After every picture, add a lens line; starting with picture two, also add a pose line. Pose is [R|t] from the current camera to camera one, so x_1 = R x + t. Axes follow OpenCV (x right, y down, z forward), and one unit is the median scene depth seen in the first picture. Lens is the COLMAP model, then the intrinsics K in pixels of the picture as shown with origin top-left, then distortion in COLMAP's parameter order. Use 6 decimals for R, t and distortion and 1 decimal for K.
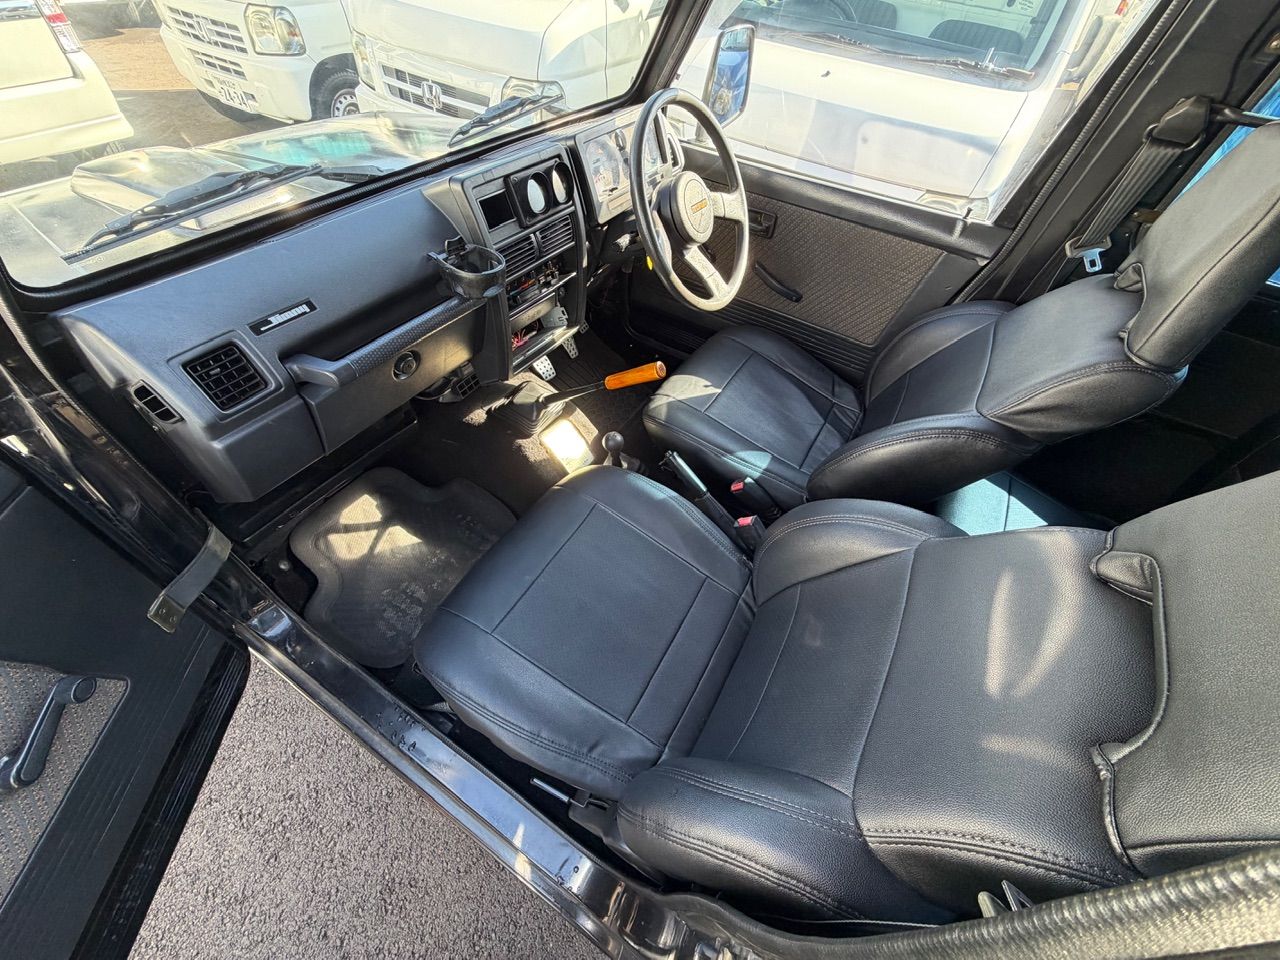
lens RADIAL K [[512.0, 0, 640.0], [0, 512.0, 480.0], [0, 0, 1]] dist [-0.002333, -0.000580]
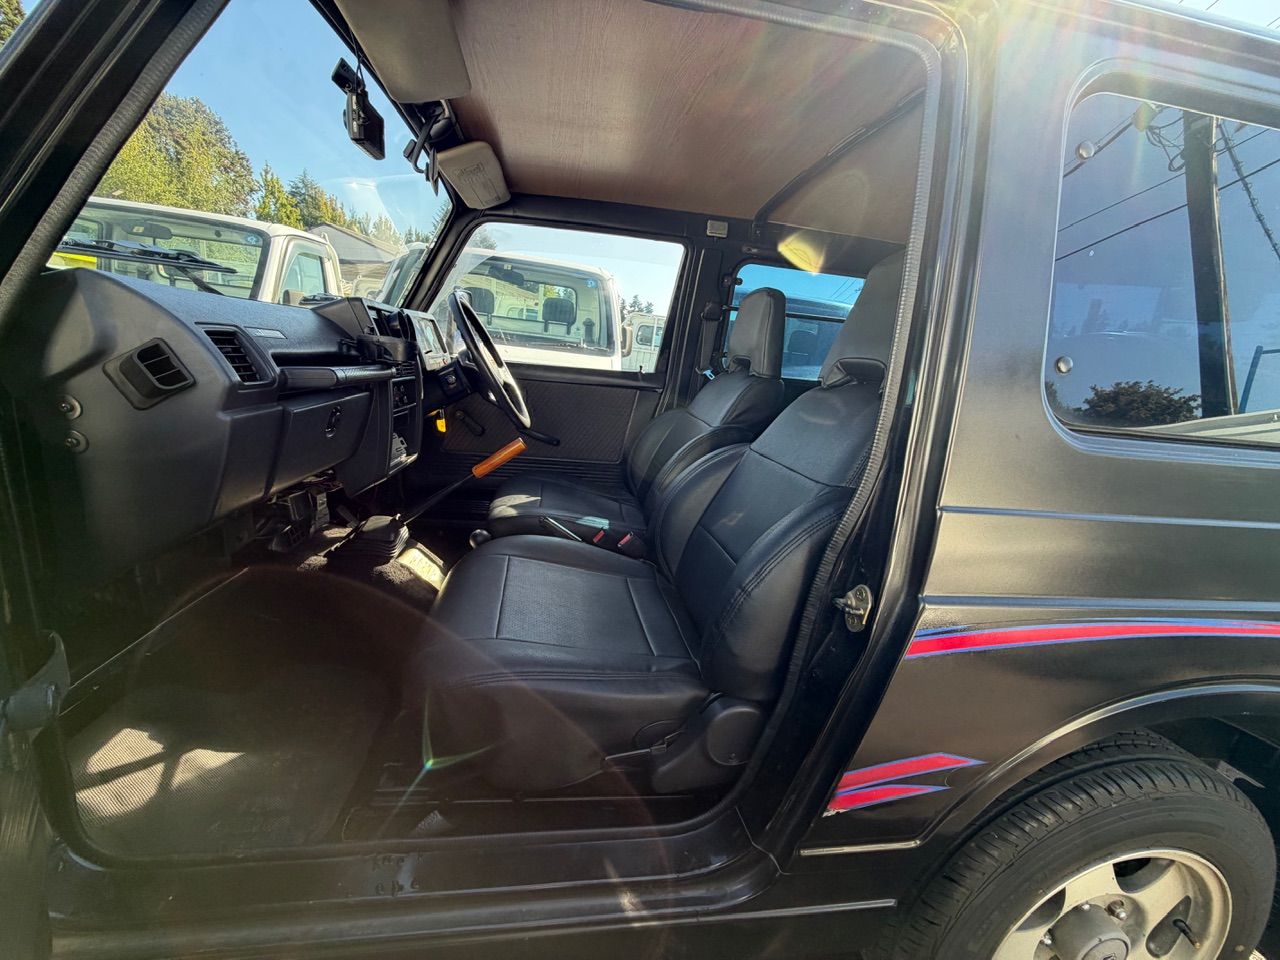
lens RADIAL K [[512.0, 0, 640.0], [0, 512.0, 480.0], [0, 0, 1]] dist [-0.002333, -0.000580]
pose [[0.765148, -0.148436, 0.626510, -0.431567], [0.461240, 0.805290, -0.372513, 0.367392], [-0.449228, 0.573999, 0.684631, 0.043711]]
